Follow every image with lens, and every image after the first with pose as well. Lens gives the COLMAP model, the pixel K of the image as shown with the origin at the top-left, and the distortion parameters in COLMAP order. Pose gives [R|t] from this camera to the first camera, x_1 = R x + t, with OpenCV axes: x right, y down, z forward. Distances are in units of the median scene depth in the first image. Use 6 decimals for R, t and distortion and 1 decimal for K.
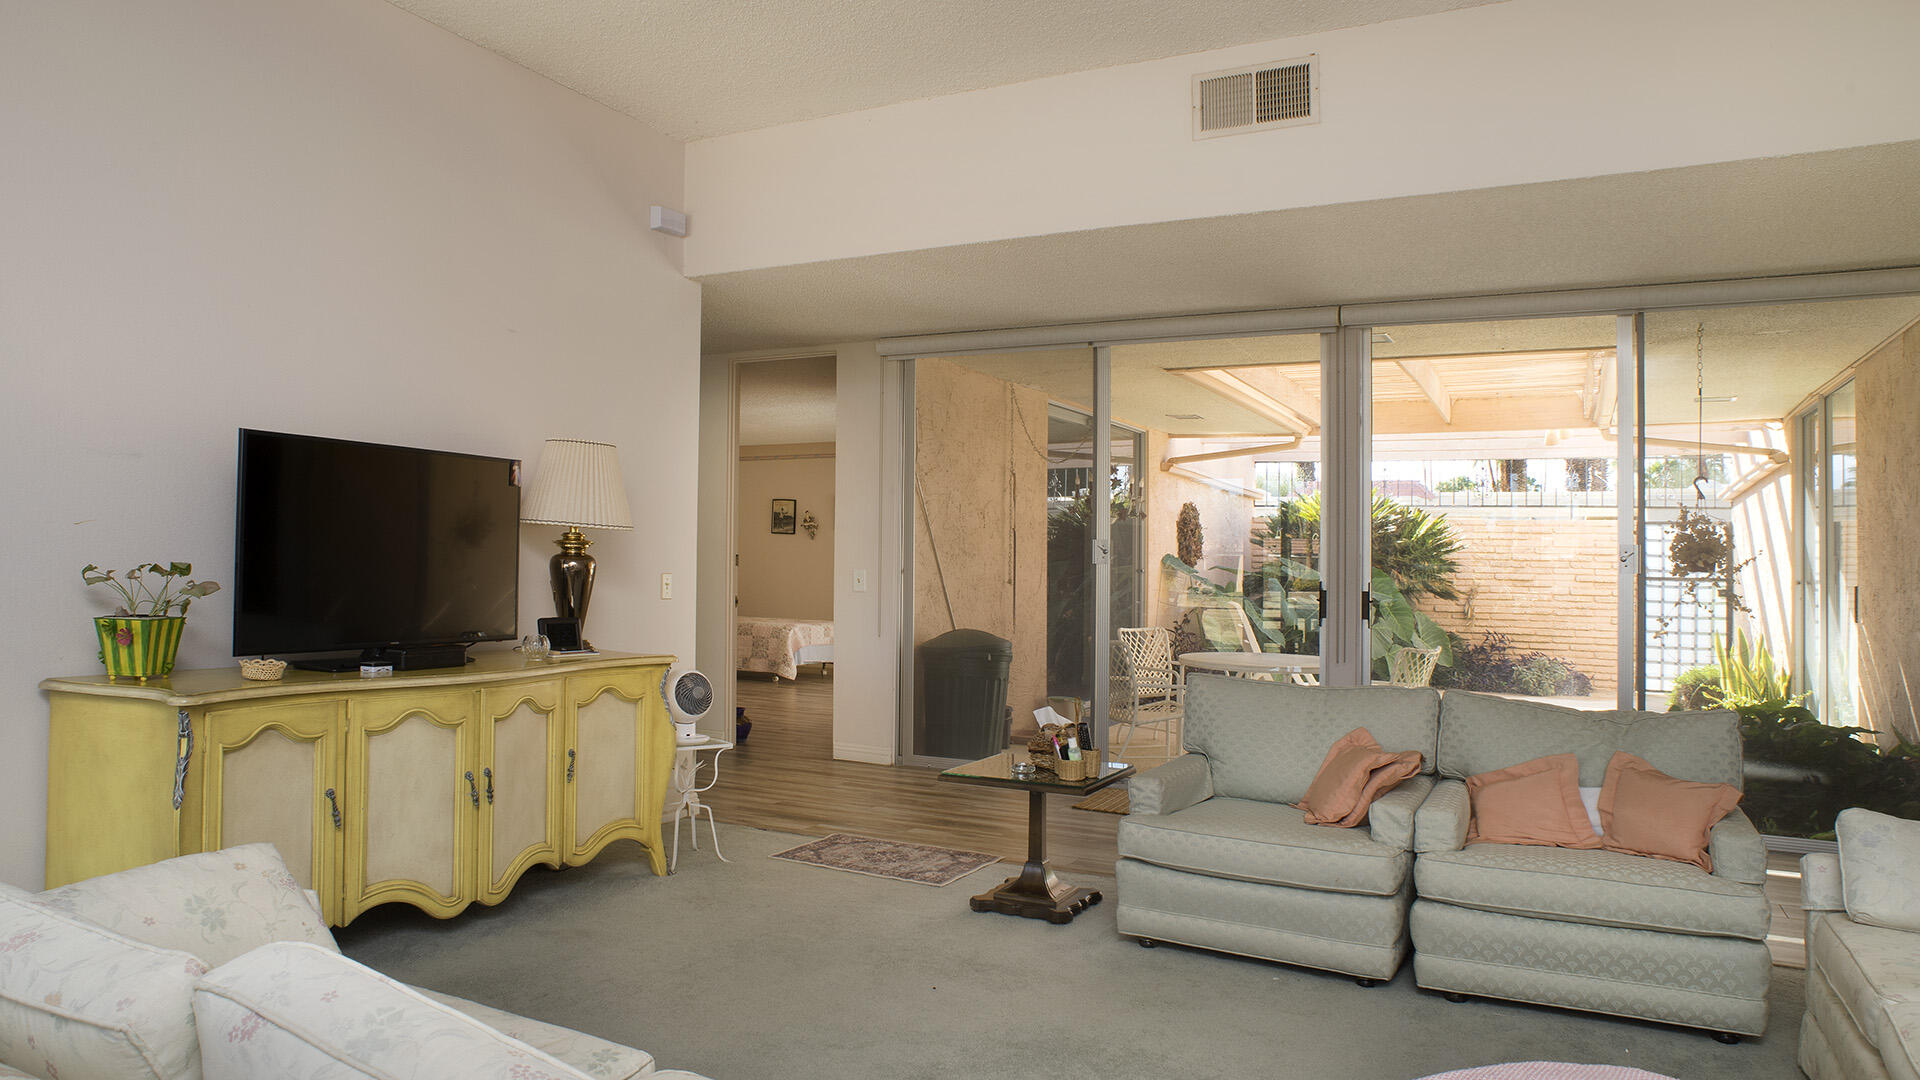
lens RADIAL K [[1162.7, 0, 1016.3], [0, 1162.7, 541.5], [0, 0, 1]] dist [-0.041442, 0.000653]
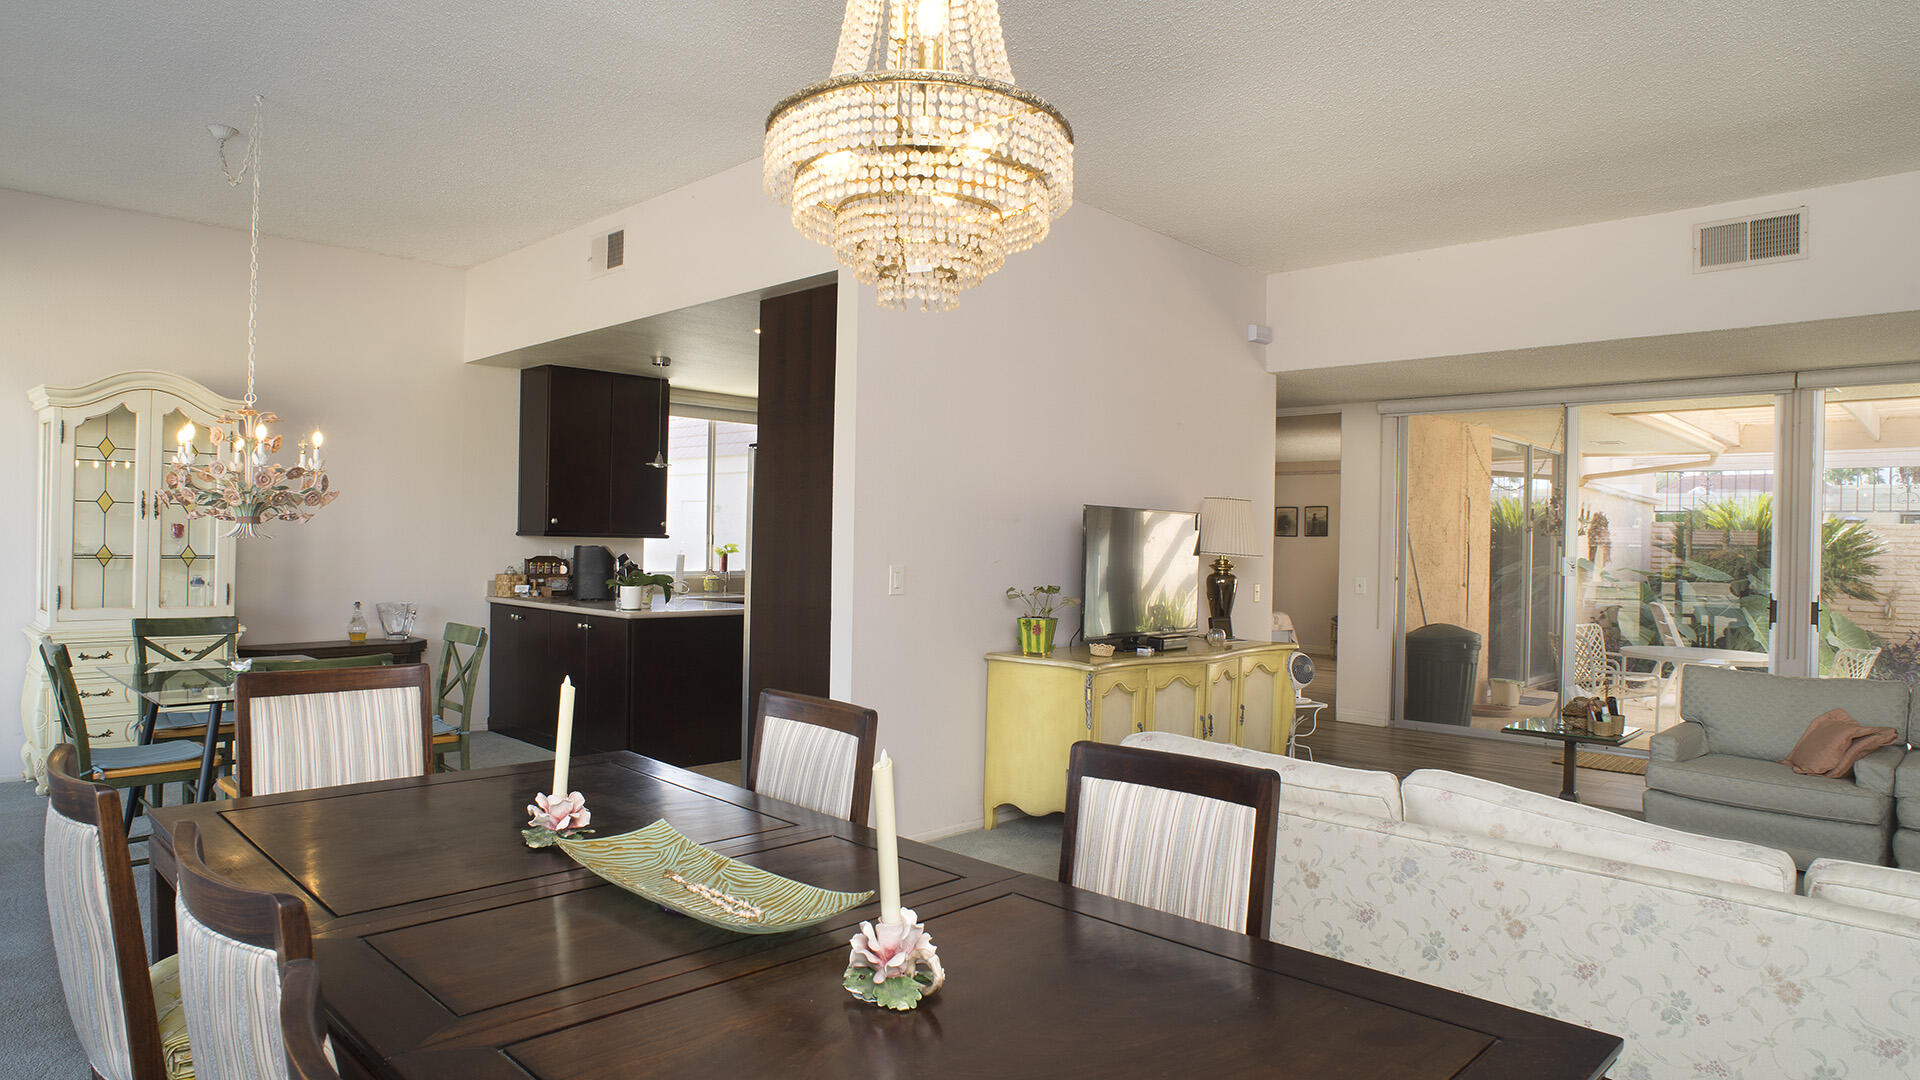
lens RADIAL K [[1255.8, 0, 889.2], [0, 1255.8, 546.5], [0, 0, 1]] dist [-0.064790, 0.071028]
pose [[0.963470, 0.003257, -0.267796, -0.366377], [0.004986, 0.999535, 0.030095, -0.074904], [0.267769, -0.030331, 0.963006, -0.660887]]
